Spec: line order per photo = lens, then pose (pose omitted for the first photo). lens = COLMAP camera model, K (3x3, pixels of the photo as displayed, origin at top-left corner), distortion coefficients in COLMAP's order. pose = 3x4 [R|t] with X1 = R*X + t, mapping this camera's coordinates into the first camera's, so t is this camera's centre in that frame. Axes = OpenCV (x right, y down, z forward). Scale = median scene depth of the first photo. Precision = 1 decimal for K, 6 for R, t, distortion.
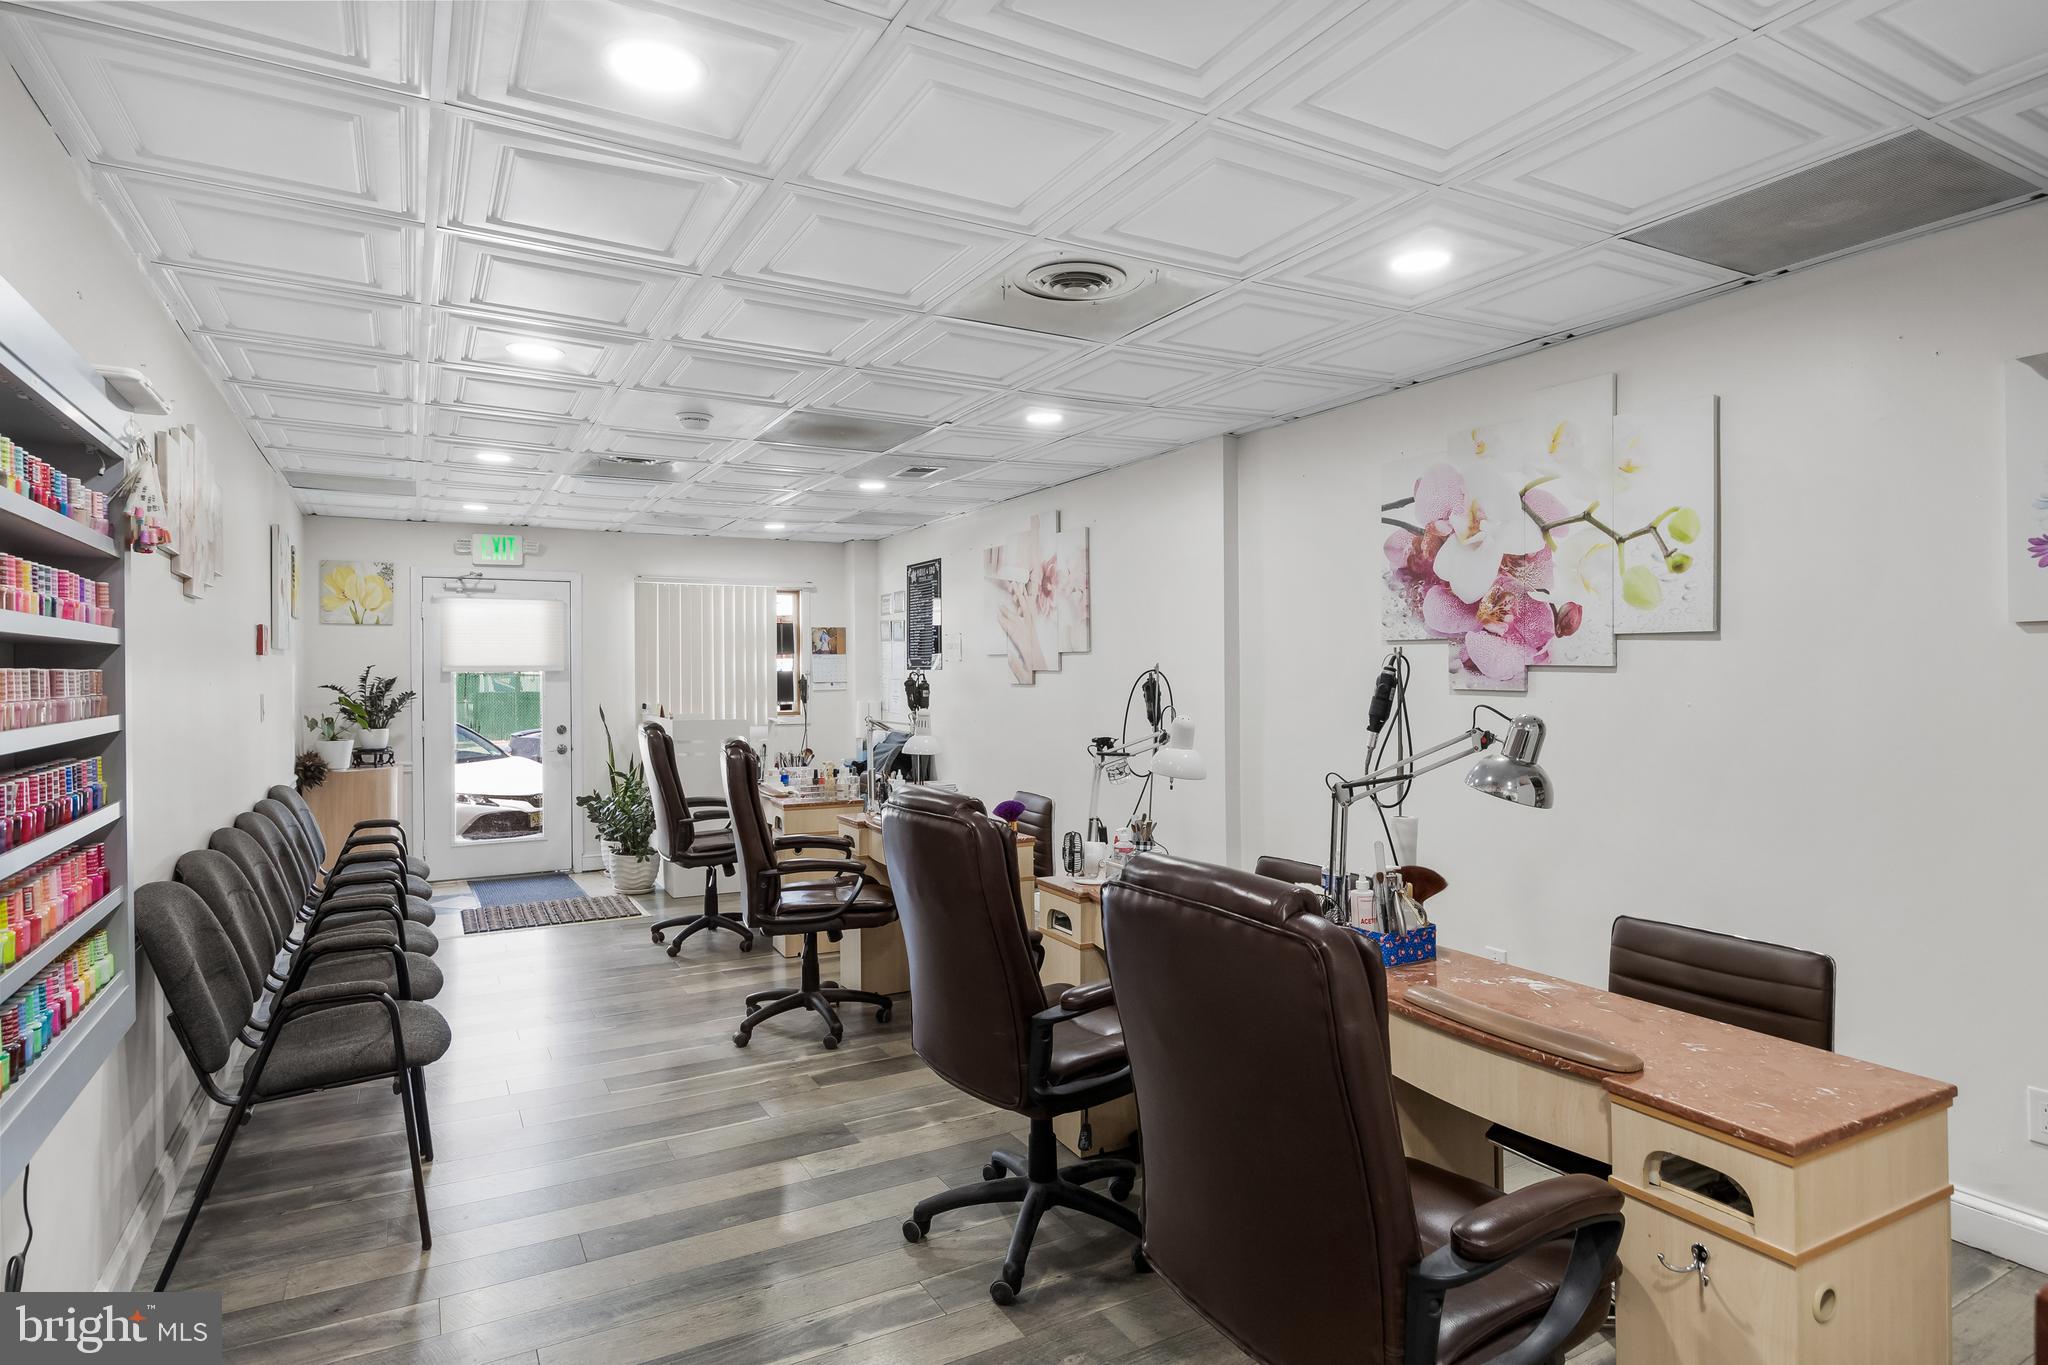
lens RADIAL K [[1106.3, 0, 1022.0], [0, 1106.3, 678.0], [0, 0, 1]] dist [0.001094, 0.000151]
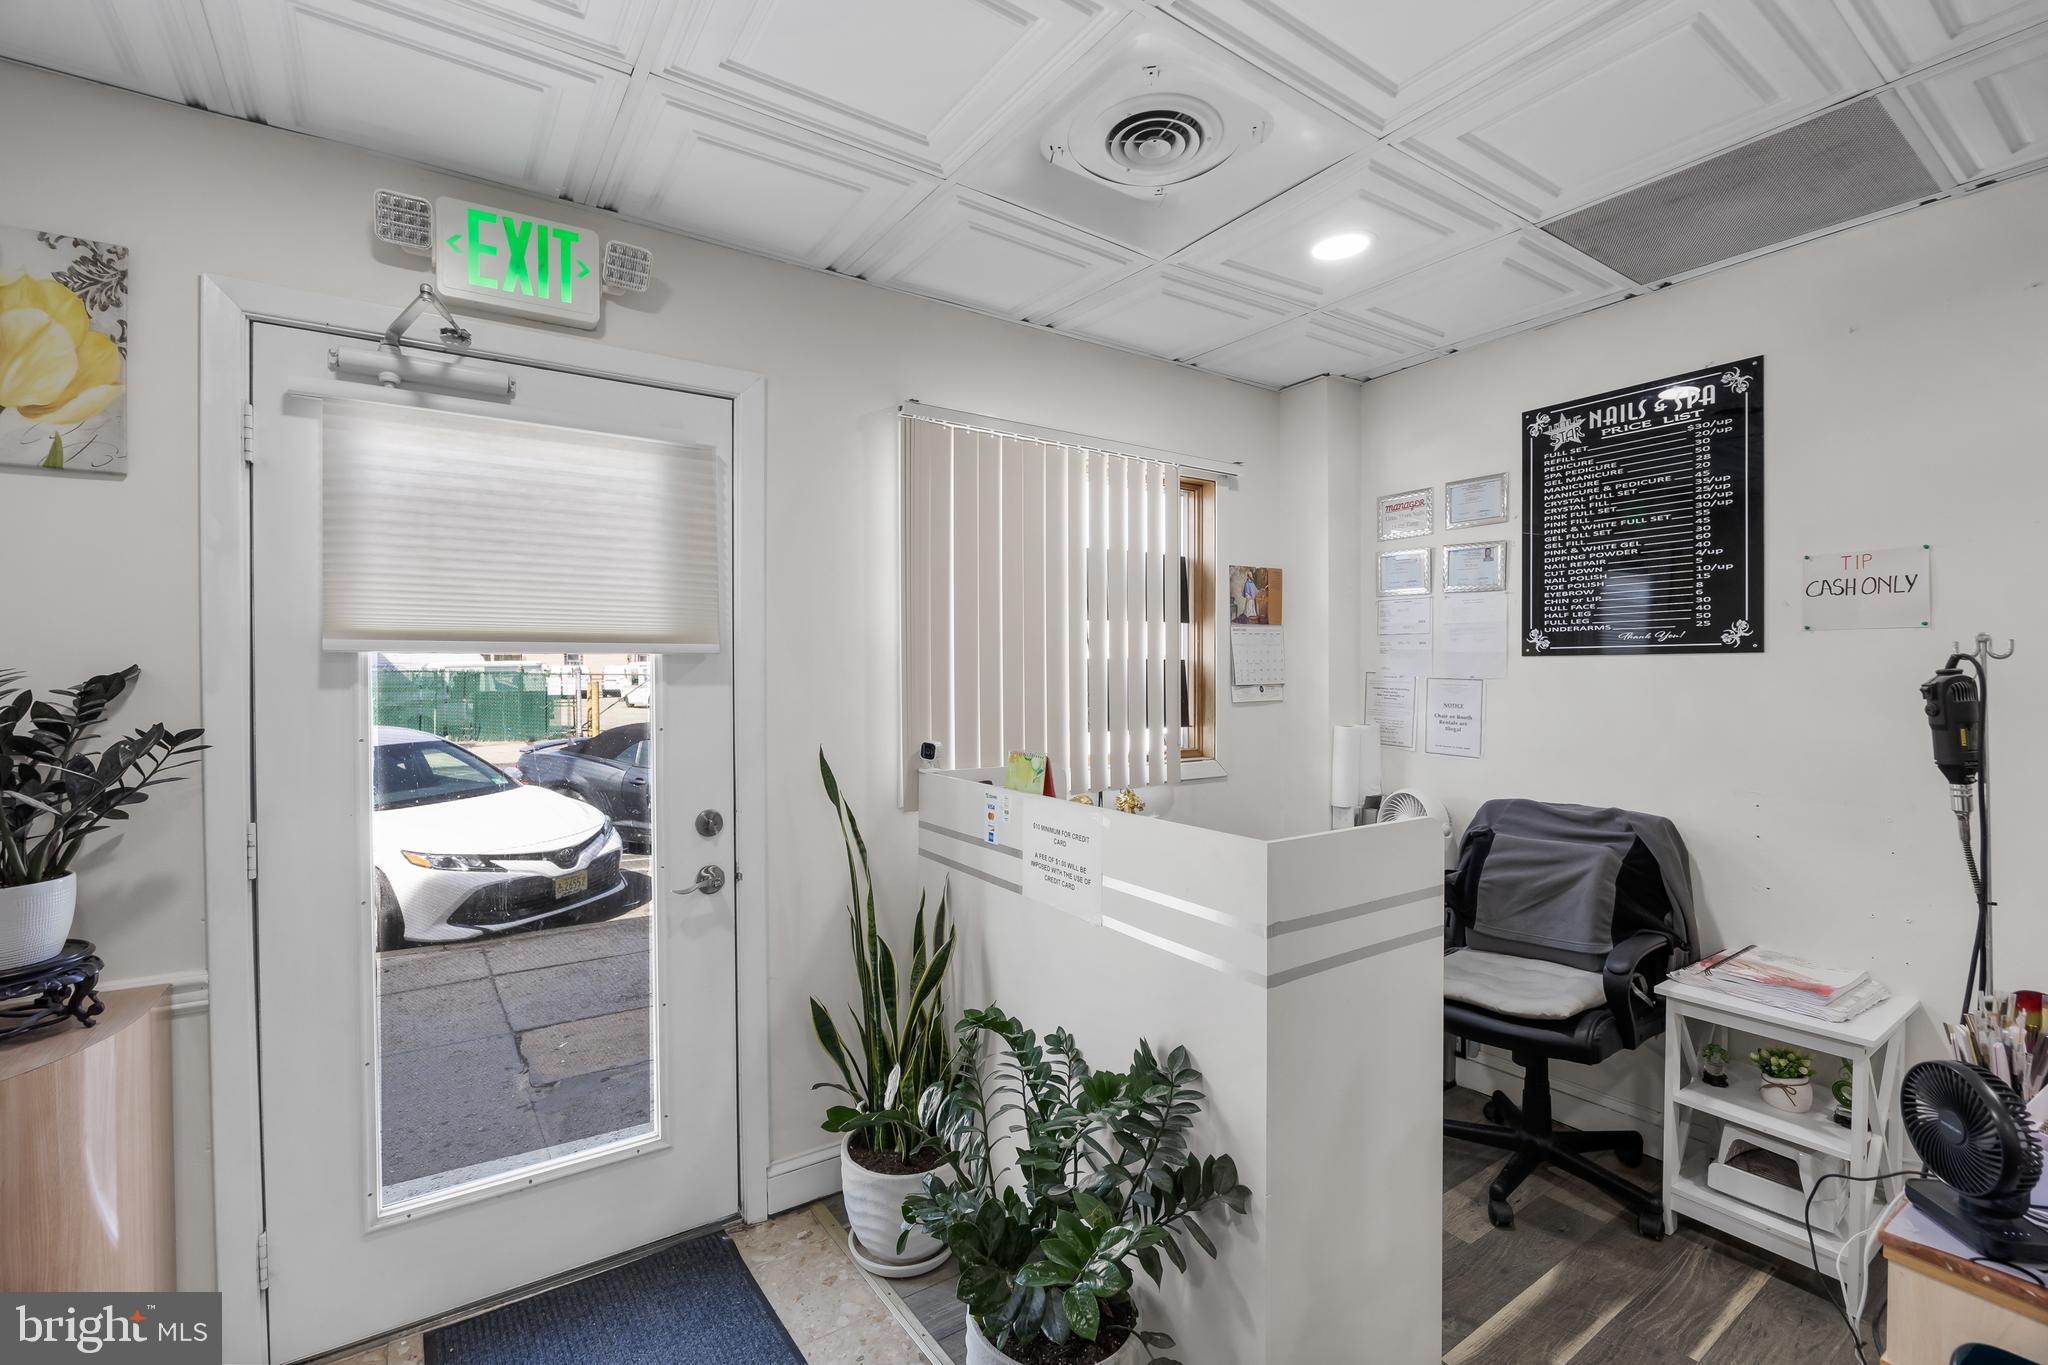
lens RADIAL K [[890.8, 0, 1026.3], [0, 890.8, 681.8], [0, 0, 1]] dist [-0.016892, -0.000432]
pose [[0.995384, 0.001039, 0.095963, -0.337254], [-0.001480, 0.999989, 0.004518, 0.000931], [-0.095958, -0.004639, 0.995375, 0.699681]]
